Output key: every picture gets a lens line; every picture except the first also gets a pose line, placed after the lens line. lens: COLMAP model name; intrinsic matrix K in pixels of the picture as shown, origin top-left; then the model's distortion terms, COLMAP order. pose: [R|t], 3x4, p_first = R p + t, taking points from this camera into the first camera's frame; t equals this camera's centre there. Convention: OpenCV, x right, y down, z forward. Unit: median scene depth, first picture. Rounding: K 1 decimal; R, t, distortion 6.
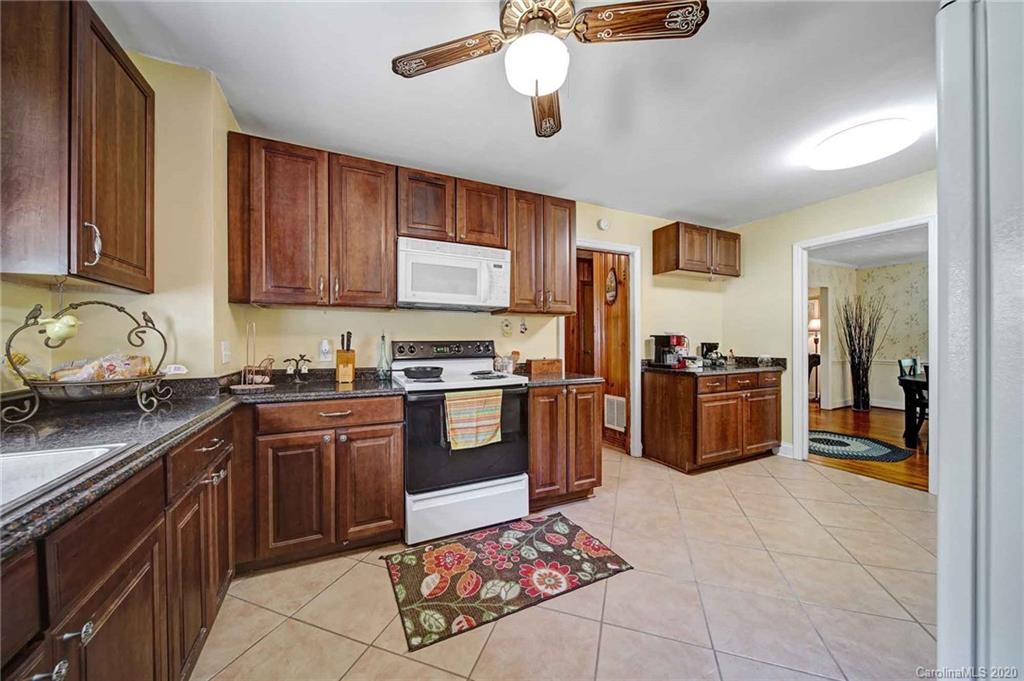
lens RADIAL K [[363.8, 0, 512.0], [0, 363.8, 340.5], [0, 0, 1]] dist [0.000401, -0.000007]
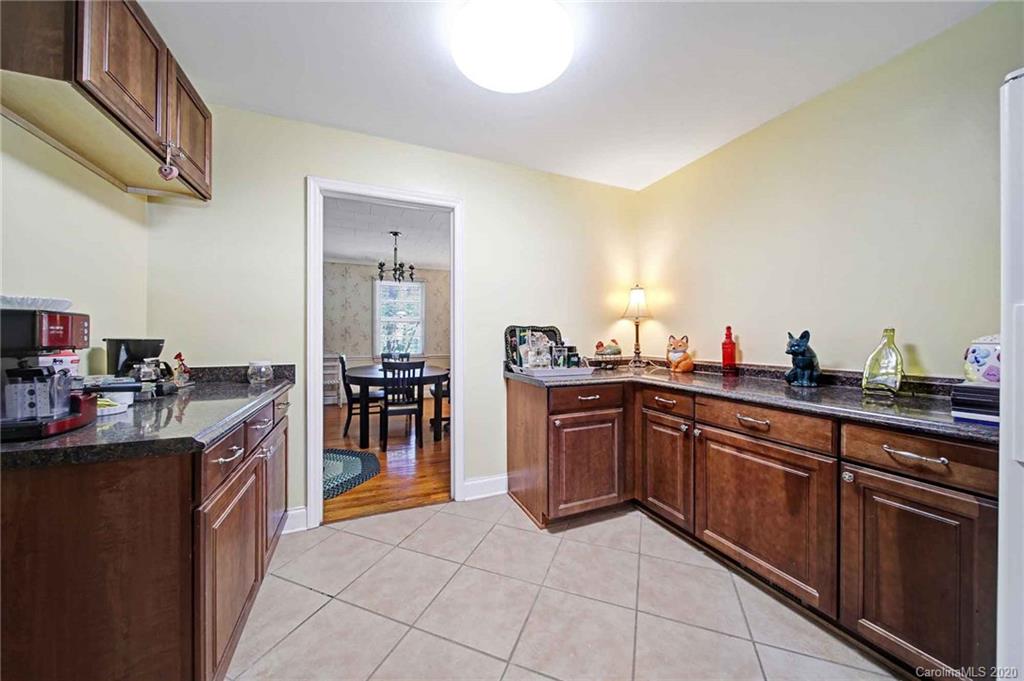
lens RADIAL K [[360.9, 0, 520.4], [0, 360.9, 338.3], [0, 0, 1]] dist [-0.006875, -0.000229]
pose [[0.047524, -0.000088, 0.998870, 0.197809], [-0.003063, 0.999995, 0.000234, 0.004450], [-0.998865, -0.003071, 0.047523, 0.640569]]
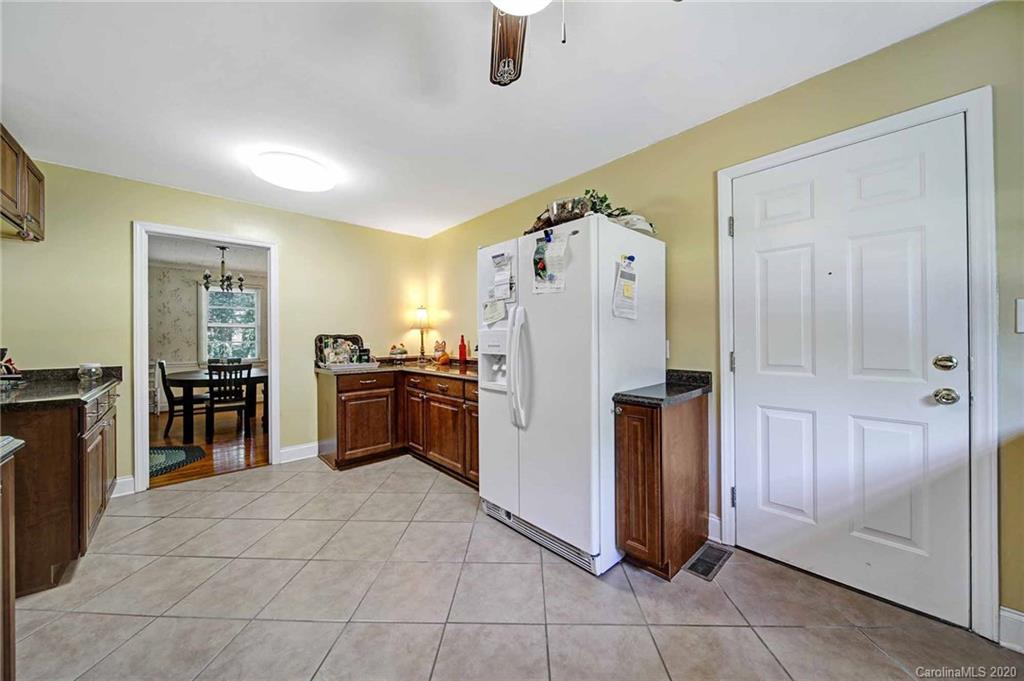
lens RADIAL K [[360.9, 0, 520.4], [0, 360.9, 338.3], [0, 0, 1]] dist [-0.006875, -0.000229]
pose [[-0.289488, 0.008121, 0.957147, -0.222853], [0.005725, 0.999961, -0.006753, -0.000588], [-0.957165, 0.003524, -0.289523, 0.438269]]
